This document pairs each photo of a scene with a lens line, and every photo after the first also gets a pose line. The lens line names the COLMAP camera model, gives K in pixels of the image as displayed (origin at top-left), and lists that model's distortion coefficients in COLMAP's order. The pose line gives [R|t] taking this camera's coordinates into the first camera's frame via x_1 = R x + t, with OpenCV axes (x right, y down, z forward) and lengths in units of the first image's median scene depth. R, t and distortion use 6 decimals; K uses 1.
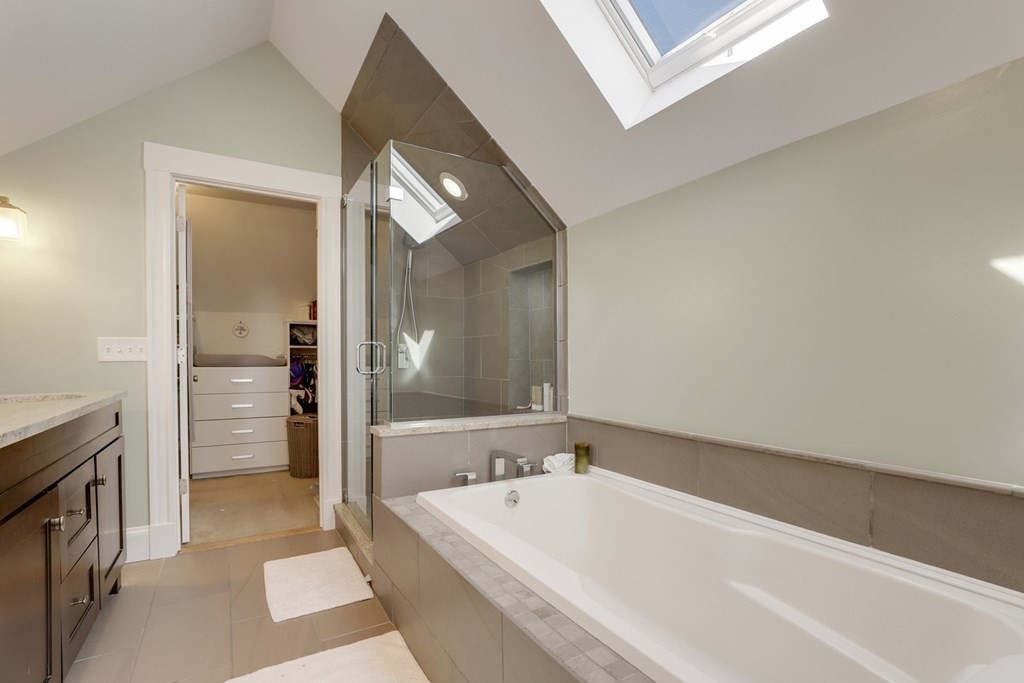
lens RADIAL K [[478.2, 0, 508.0], [0, 478.2, 360.5], [0, 0, 1]] dist [-0.010451, 0.000937]
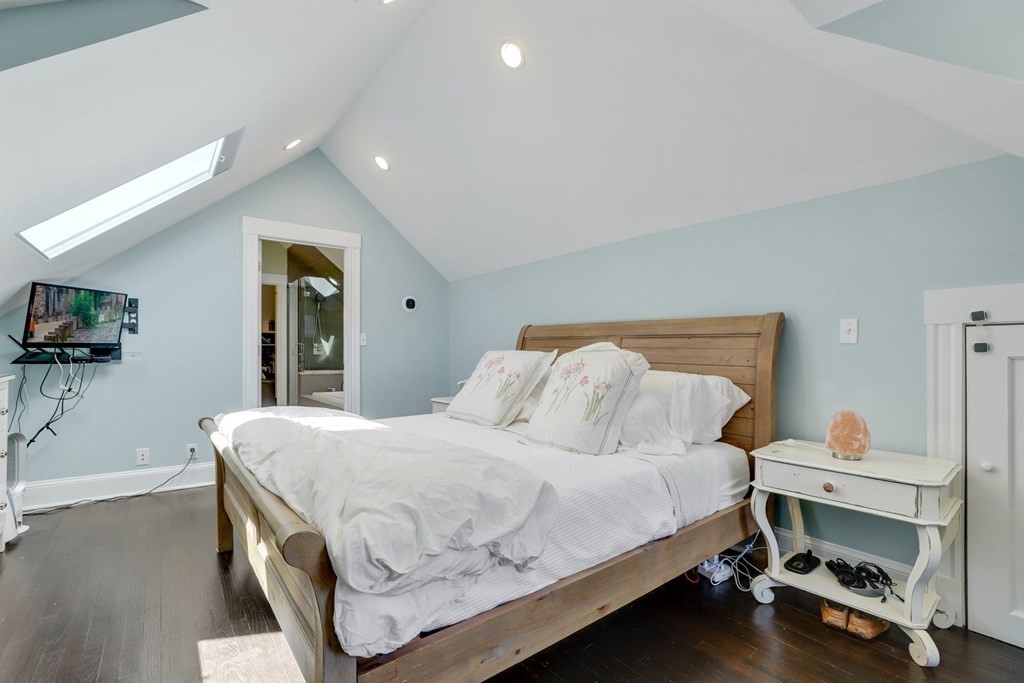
lens RADIAL K [[468.3, 0, 513.6], [0, 468.3, 349.4], [0, 0, 1]] dist [-0.012544, 0.000092]
pose [[0.992695, -0.005072, 0.120547, 0.512704], [0.005863, 0.999964, -0.006211, 0.012232], [-0.120512, 0.006872, 0.992688, -1.513336]]
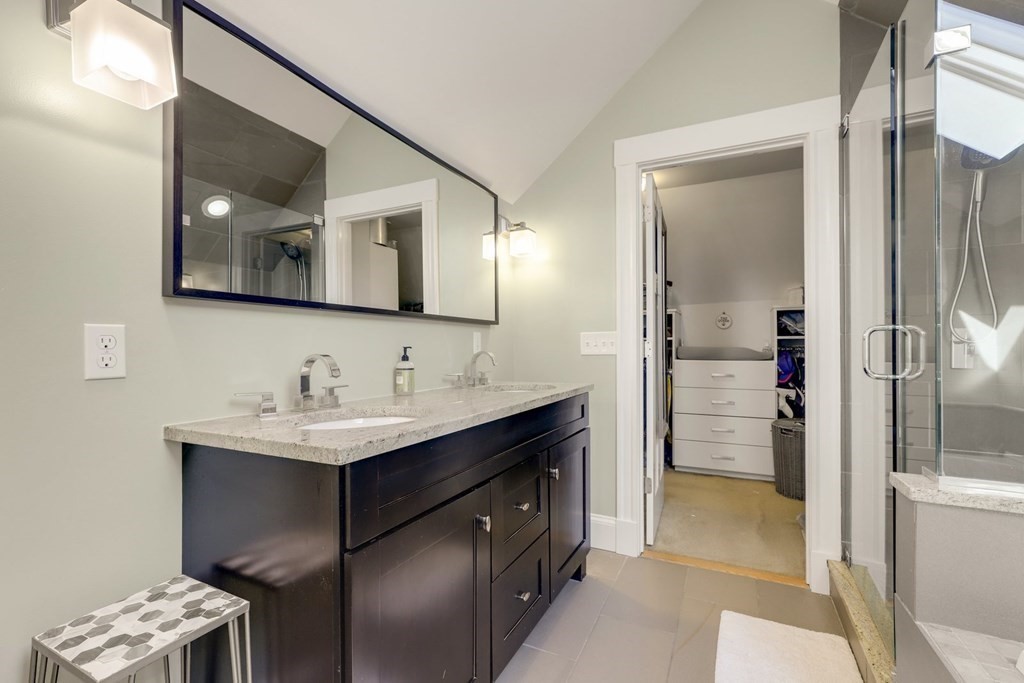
lens RADIAL K [[451.1, 0, 510.5], [0, 451.1, 347.7], [0, 0, 1]] dist [-0.021533, 0.011532]
pose [[0.543430, -0.004196, -0.839444, -0.063285], [-0.003573, 0.999967, -0.007311, -0.004793], [0.839447, 0.006972, 0.543397, 0.241844]]
